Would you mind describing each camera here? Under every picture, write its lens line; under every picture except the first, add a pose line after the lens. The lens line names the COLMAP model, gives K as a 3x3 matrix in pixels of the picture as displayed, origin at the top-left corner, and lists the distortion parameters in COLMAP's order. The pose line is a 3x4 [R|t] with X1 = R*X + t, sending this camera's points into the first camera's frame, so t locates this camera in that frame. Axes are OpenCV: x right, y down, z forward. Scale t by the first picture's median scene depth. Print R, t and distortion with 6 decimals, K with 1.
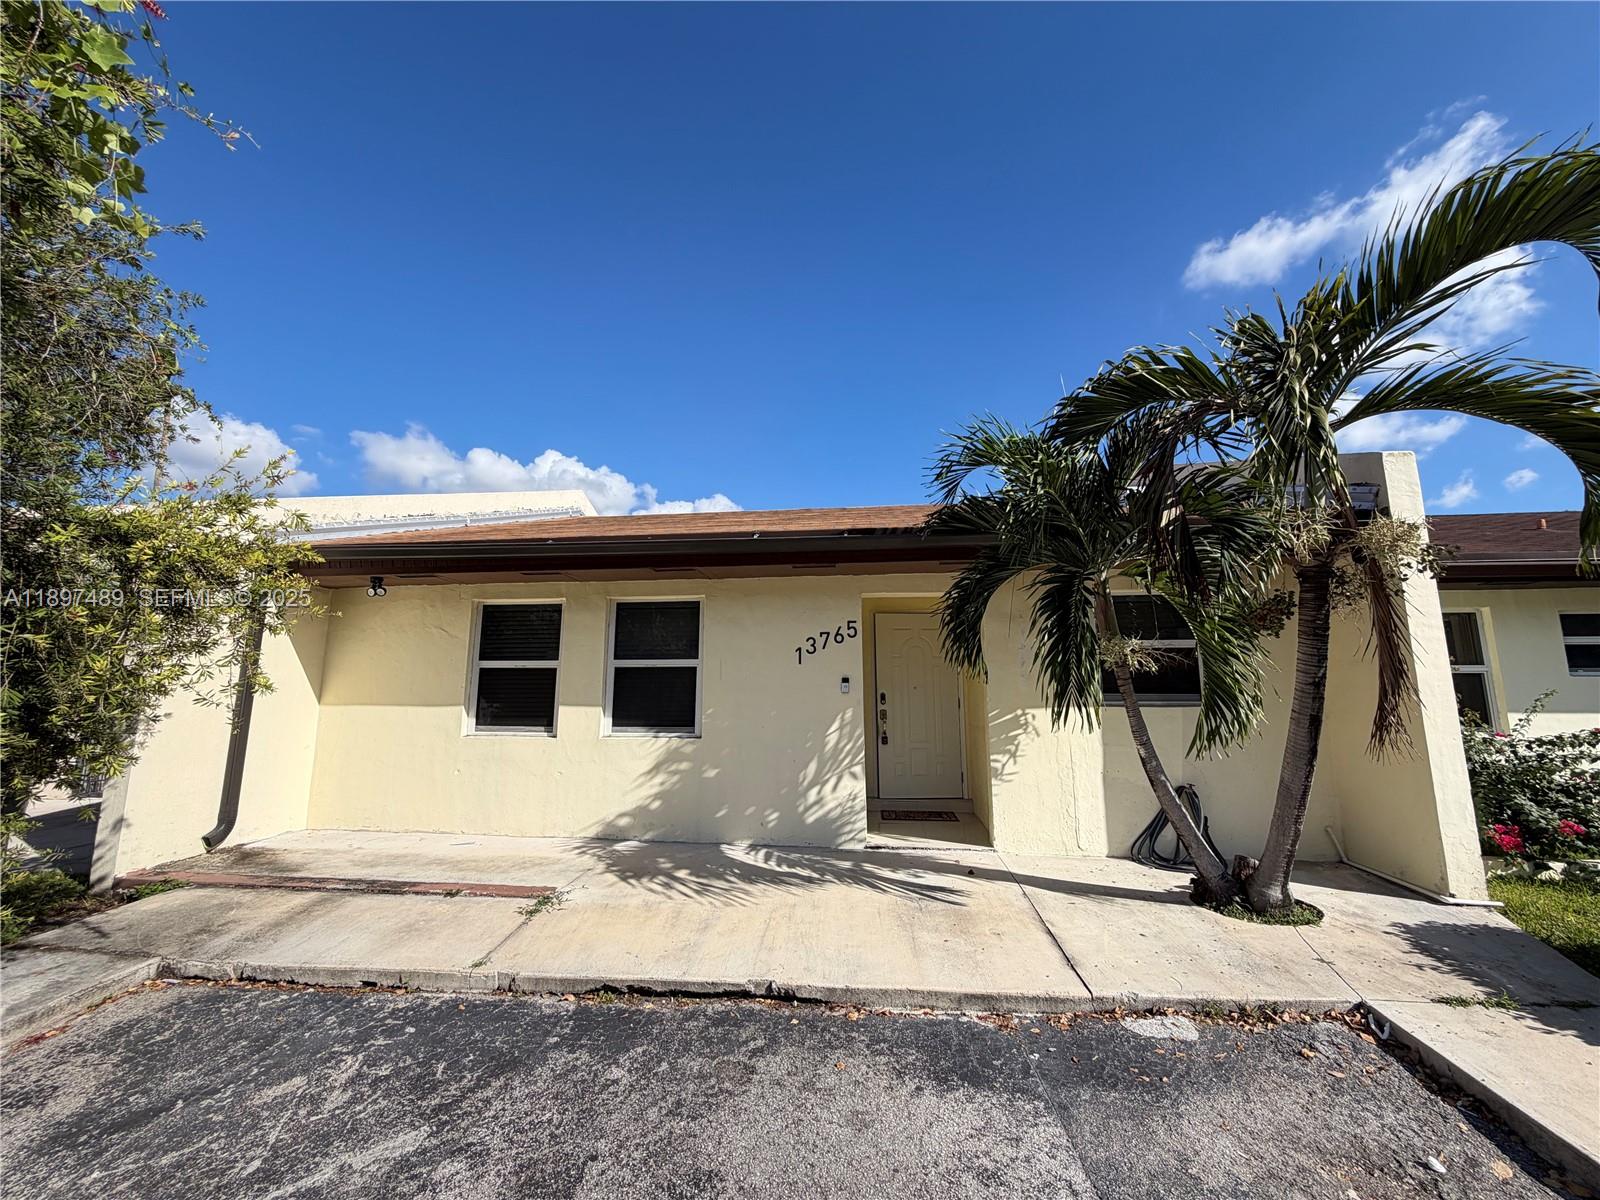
lens RADIAL K [[624.2, 0, 800.0], [0, 624.2, 600.0], [0, 0, 1]] dist [0.000313, 0.000245]
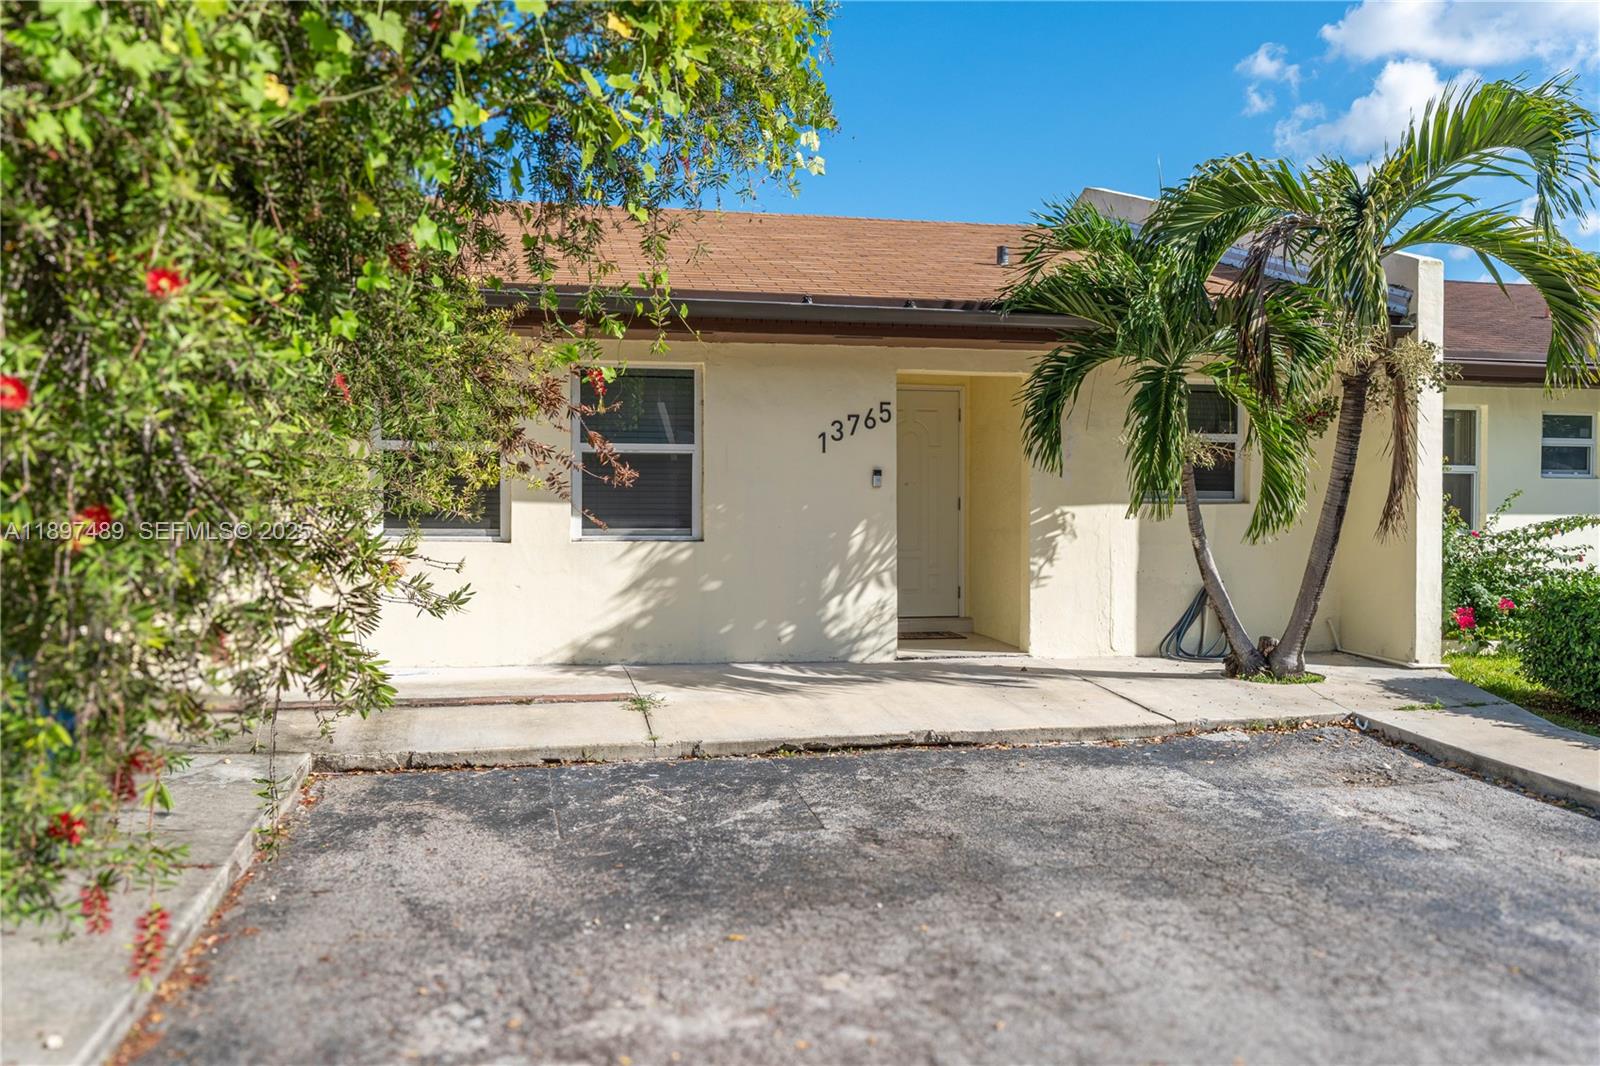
lens RADIAL K [[1208.8, 0, 800.0], [0, 1208.8, 533.0], [0, 0, 1]] dist [0.002458, 0.002164]
pose [[0.954078, -0.002561, 0.299547, -0.674545], [-0.048507, 0.985446, 0.162920, -0.069196], [-0.295605, -0.169969, 0.940068, -0.686059]]
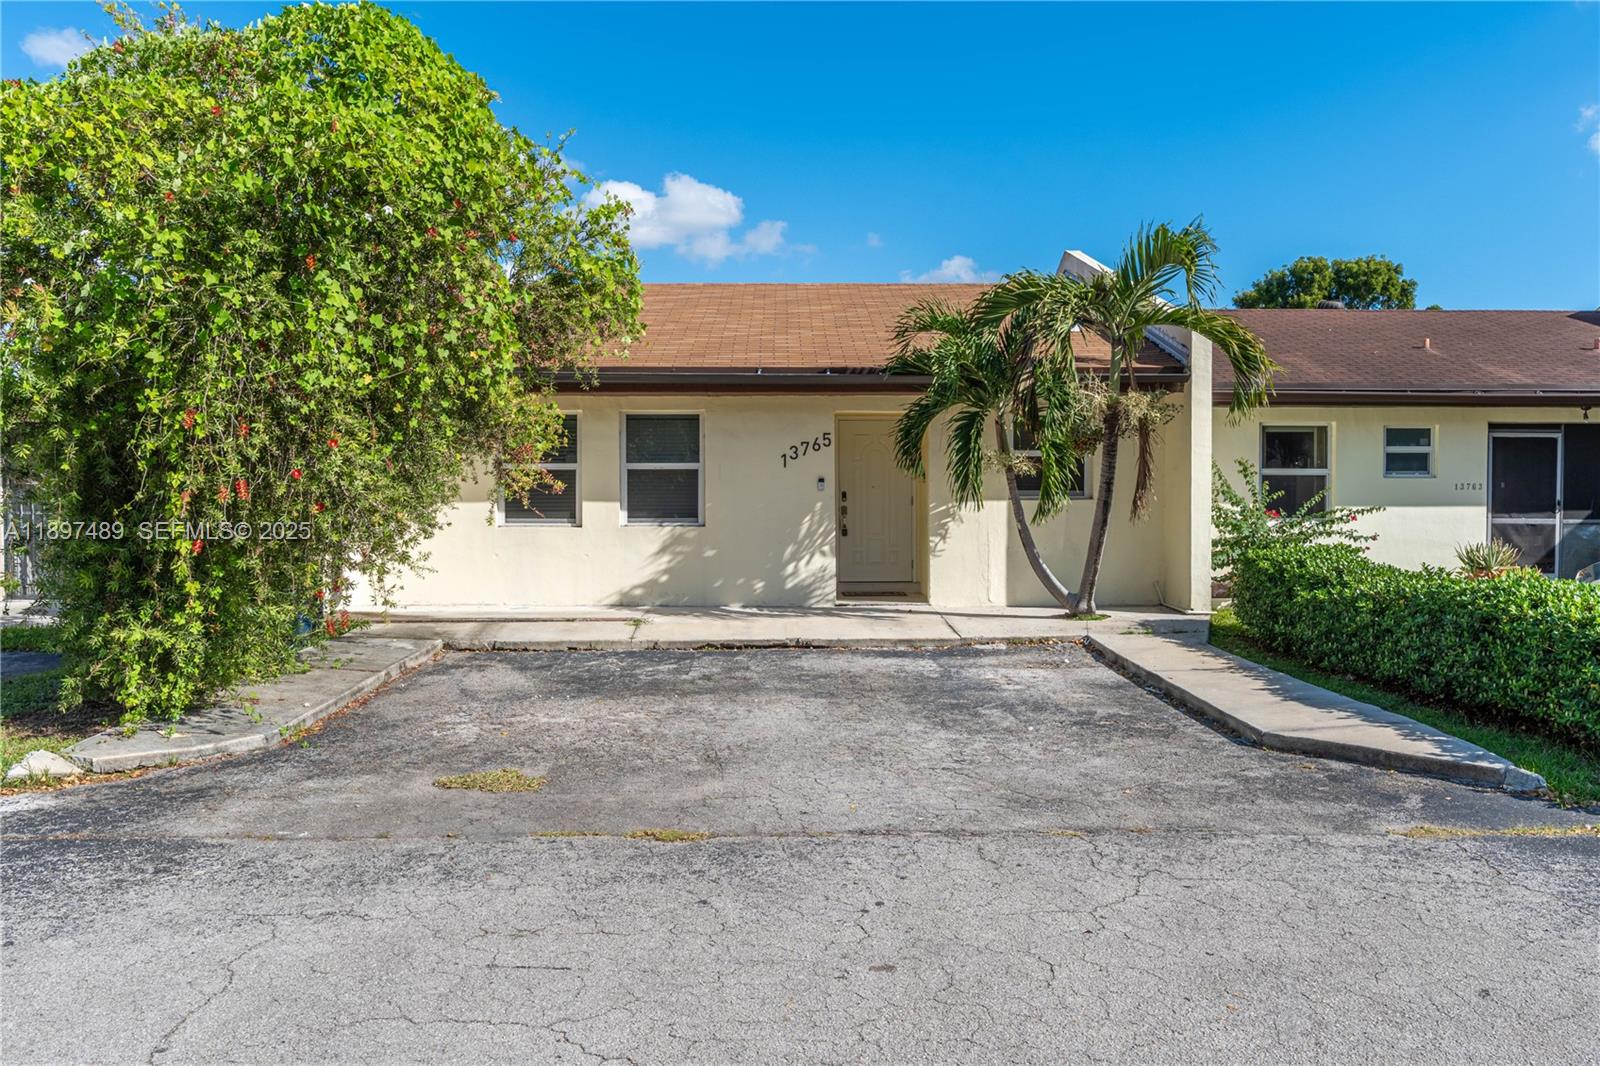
lens RADIAL K [[1209.5, 0, 801.8], [0, 1209.5, 498.3], [0, 0, 1]] dist [0.007120, 0.001111]
pose [[0.991761, -0.000677, 0.128098, -0.364025], [-0.017558, 0.989830, 0.141165, -0.234517], [-0.126891, -0.142251, 0.981664, -1.828217]]
